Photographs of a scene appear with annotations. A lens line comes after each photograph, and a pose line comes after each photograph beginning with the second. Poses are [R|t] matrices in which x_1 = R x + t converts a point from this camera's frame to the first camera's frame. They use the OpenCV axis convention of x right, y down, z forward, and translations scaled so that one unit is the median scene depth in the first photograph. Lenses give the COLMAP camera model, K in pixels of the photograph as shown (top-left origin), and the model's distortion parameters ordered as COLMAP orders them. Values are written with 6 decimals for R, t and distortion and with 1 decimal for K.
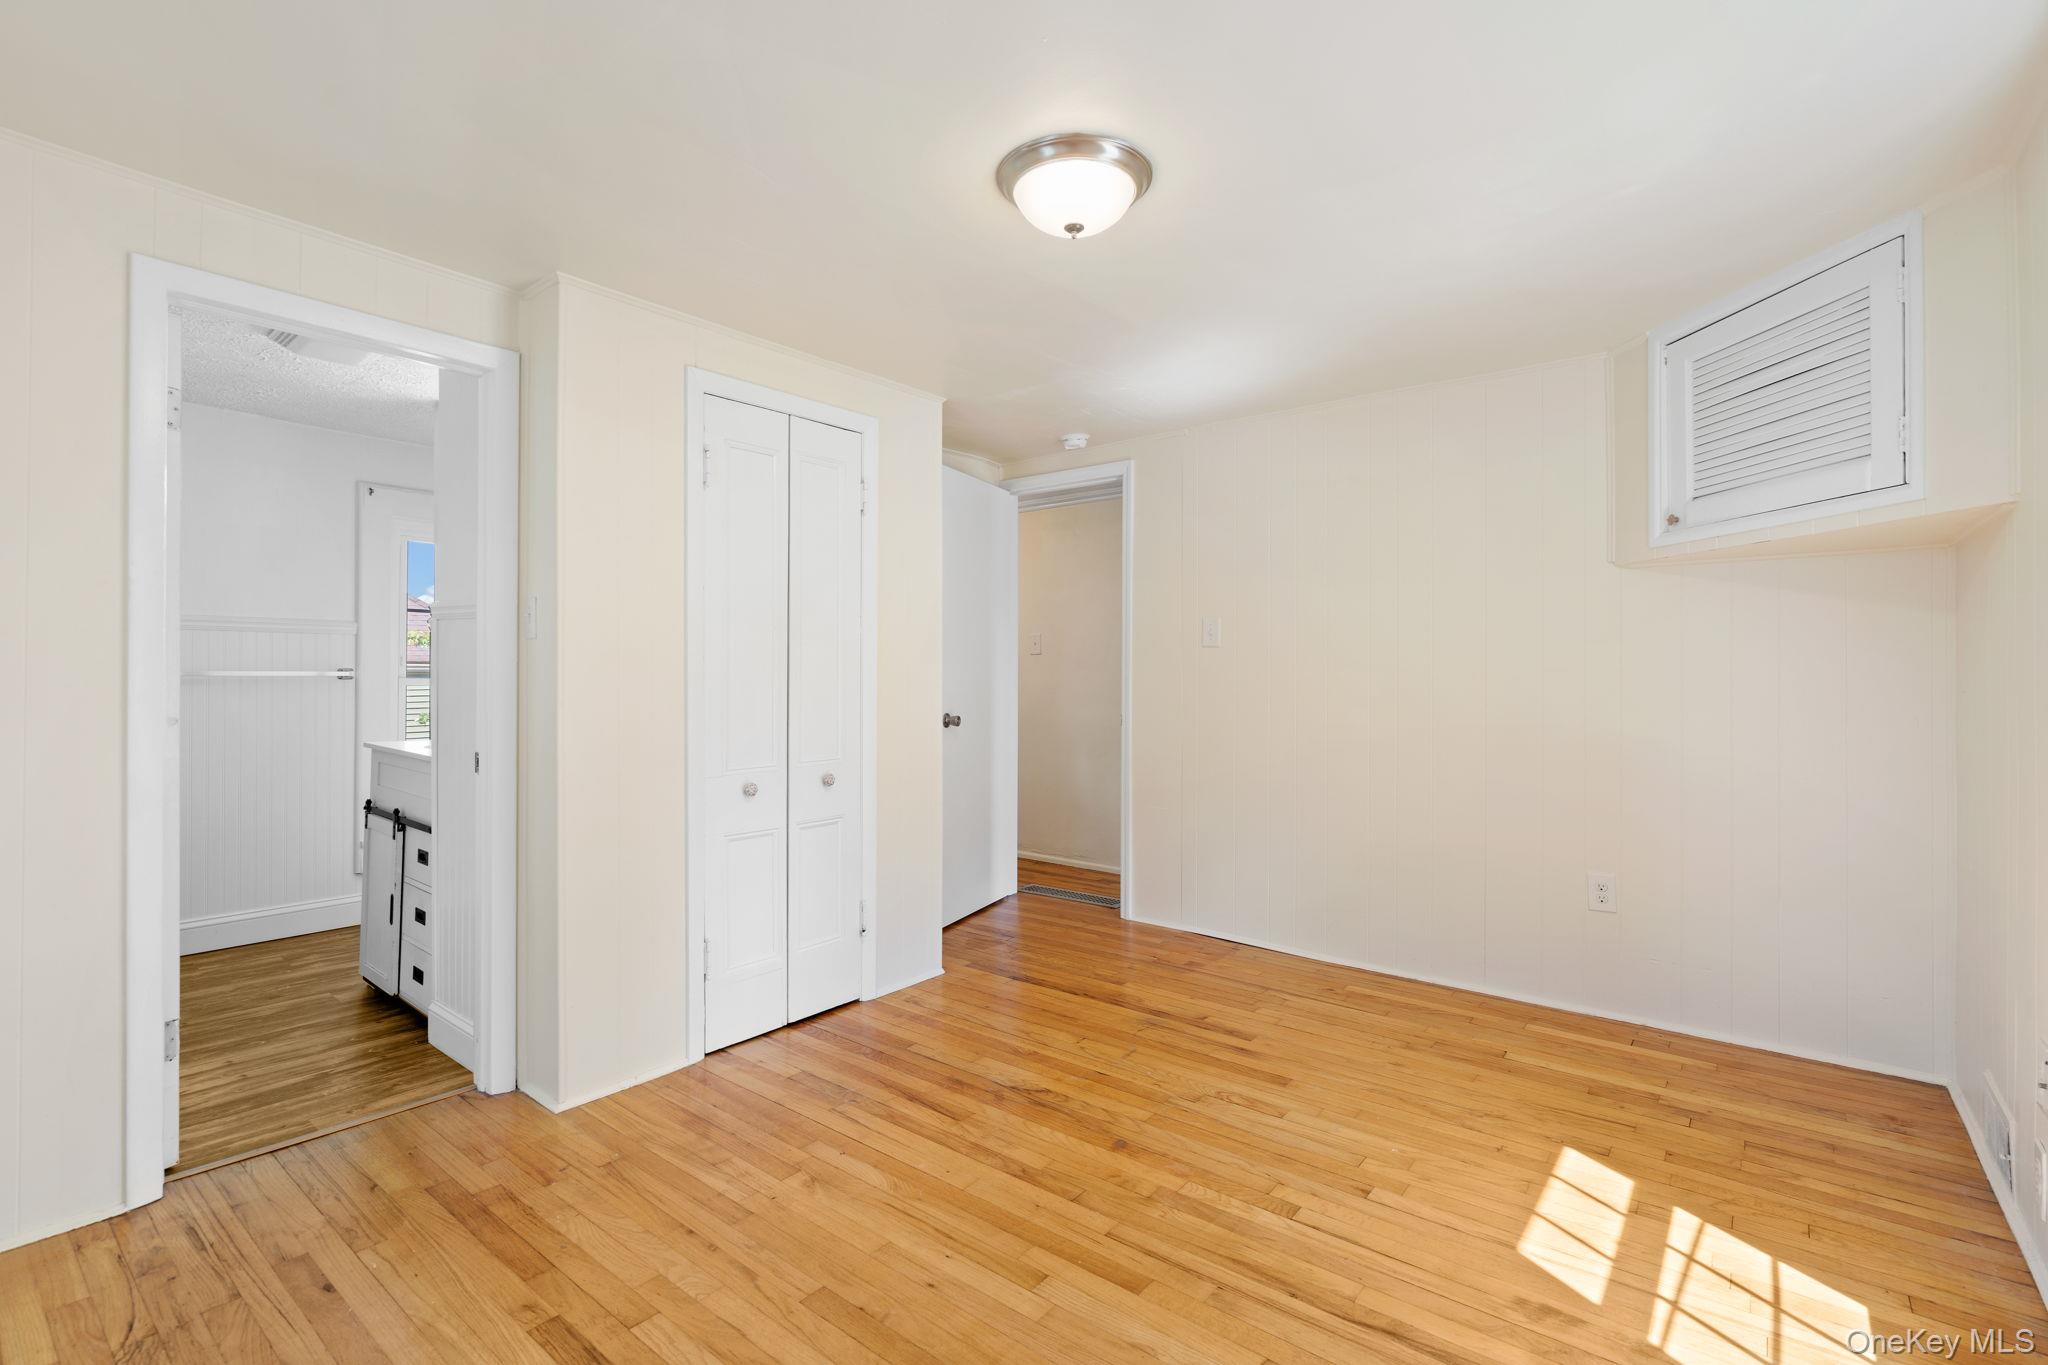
lens RADIAL K [[933.8, 0, 1028.1], [0, 933.8, 669.9], [0, 0, 1]] dist [-0.001604, 0.000286]
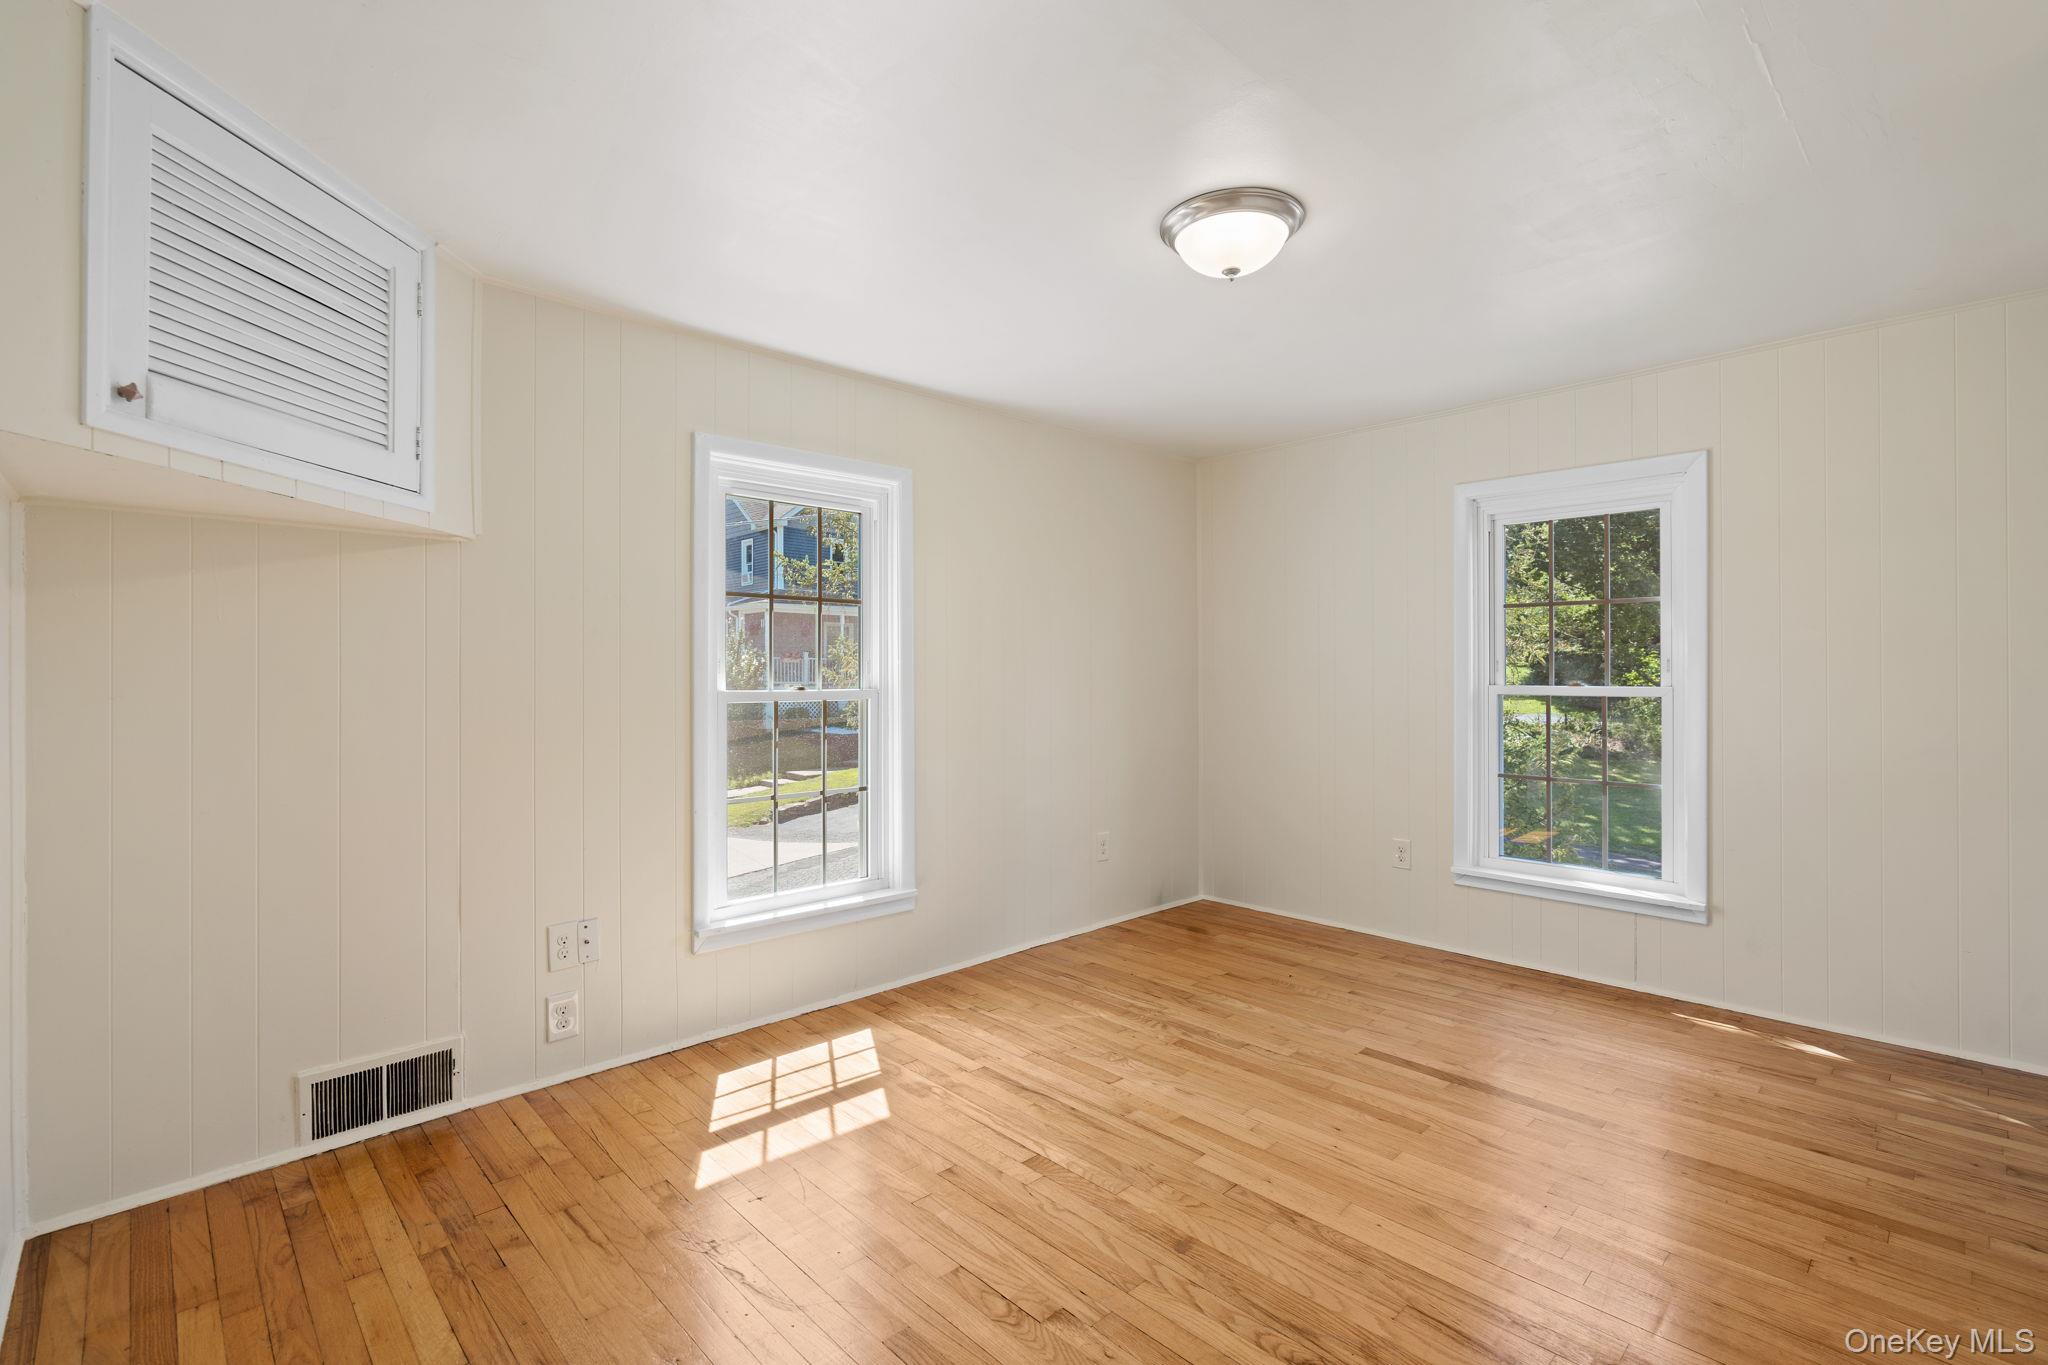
lens RADIAL K [[933.8, 0, 1028.1], [0, 933.8, 669.9], [0, 0, 1]] dist [-0.001604, 0.000286]
pose [[-0.992248, 0.002745, 0.124240, 0.151749], [0.000932, 0.999892, -0.014644, 0.013468], [-0.124266, -0.014415, -0.992144, 2.145865]]
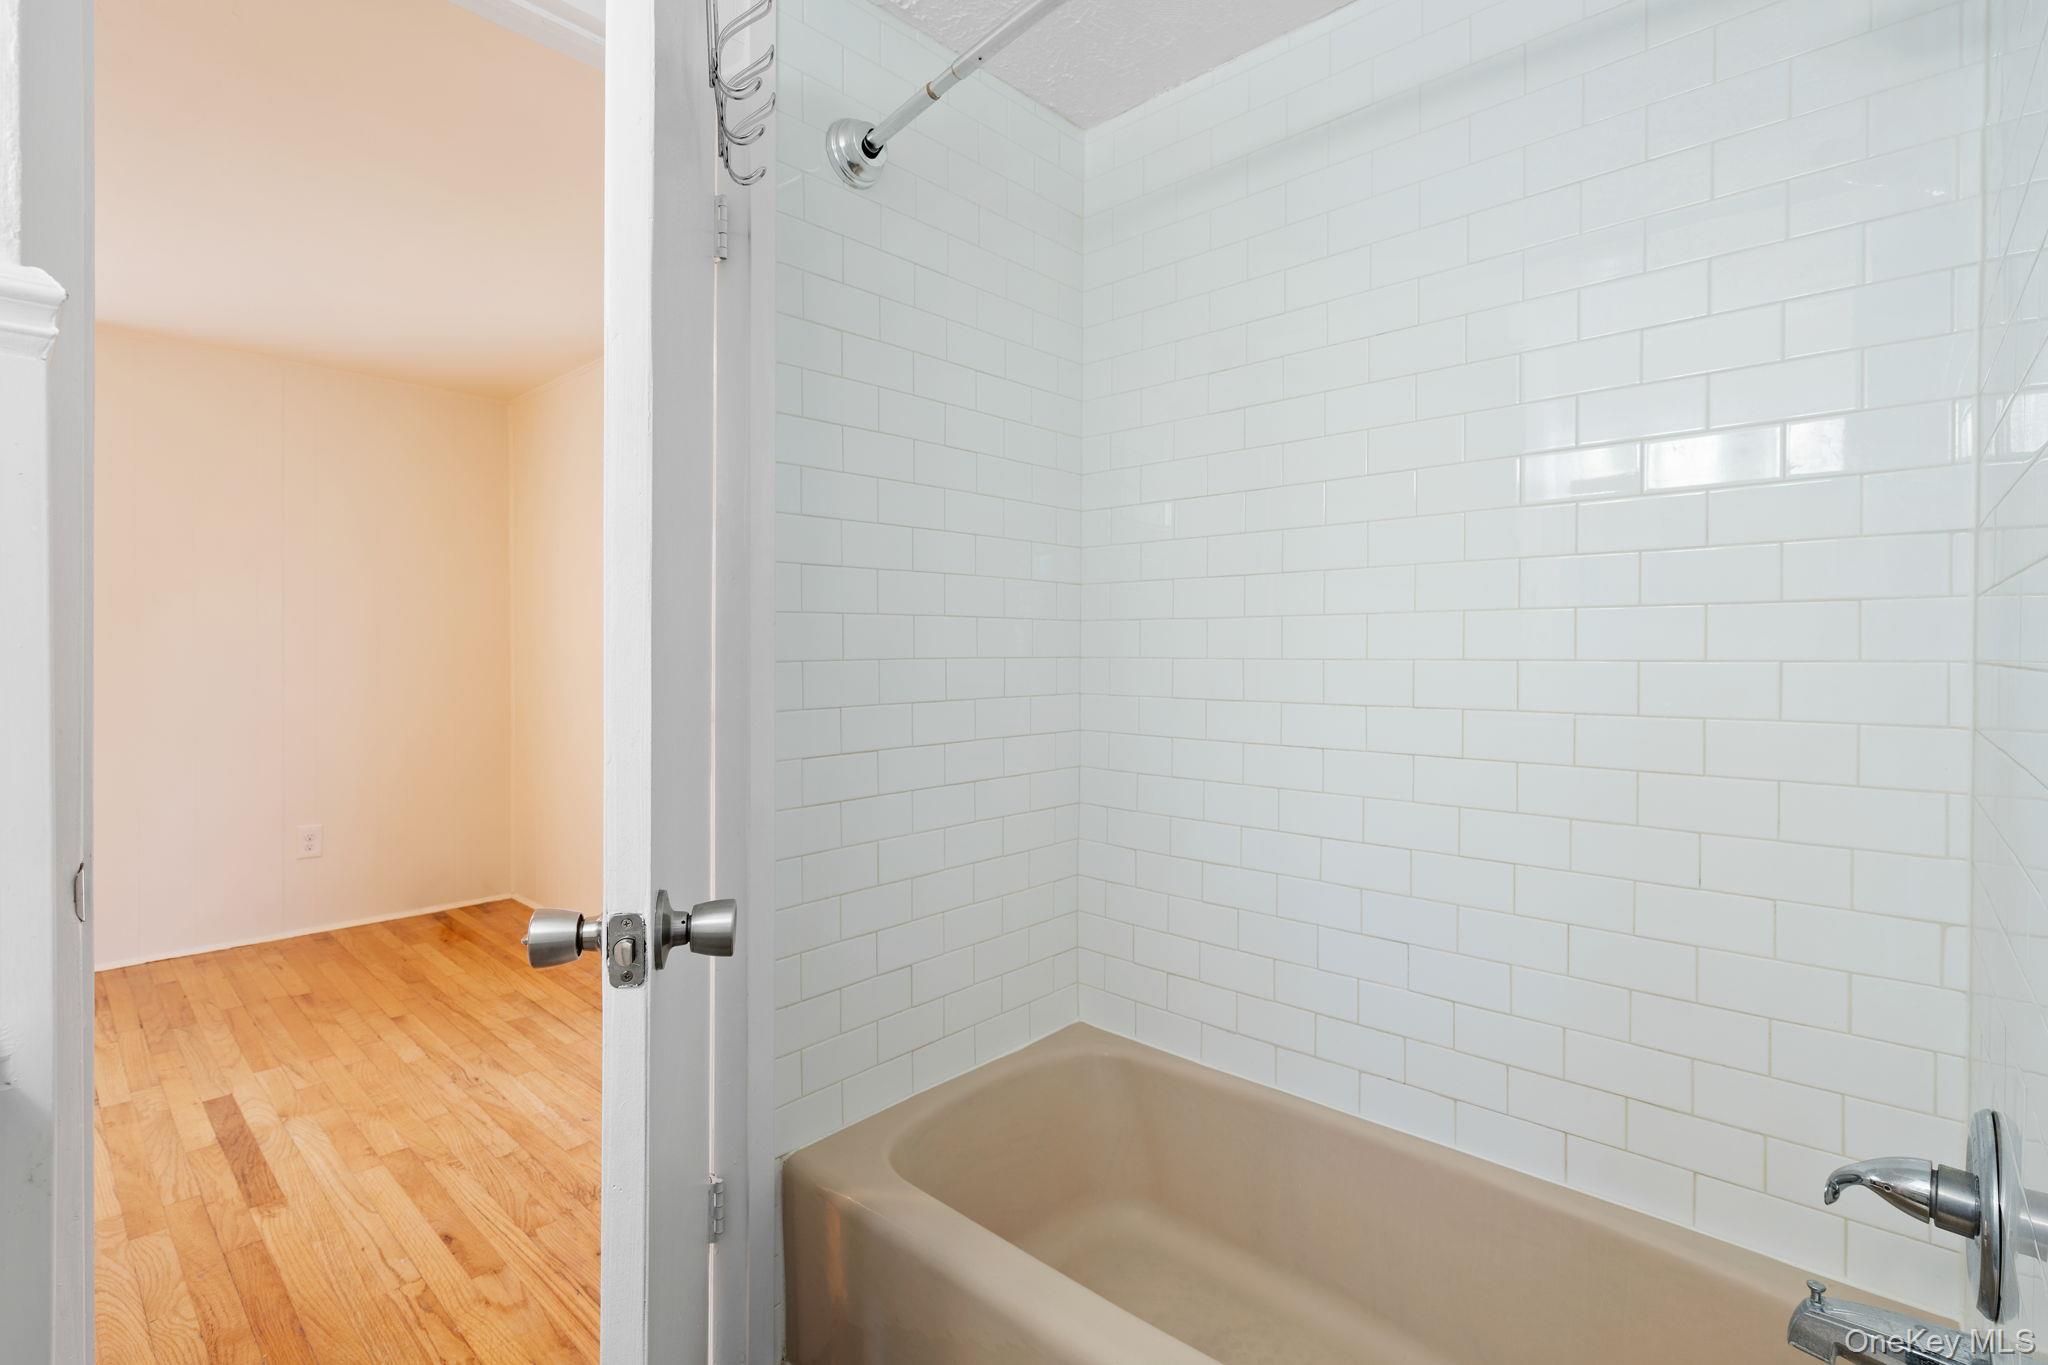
lens RADIAL K [[933.8, 0, 1028.1], [0, 933.8, 669.9], [0, 0, 1]] dist [-0.001604, 0.000286]
pose [[-0.998221, -0.011816, 0.058432, -1.276624], [-0.011473, 0.999915, 0.006203, 0.017780], [-0.058500, 0.005522, -0.998272, 1.757767]]
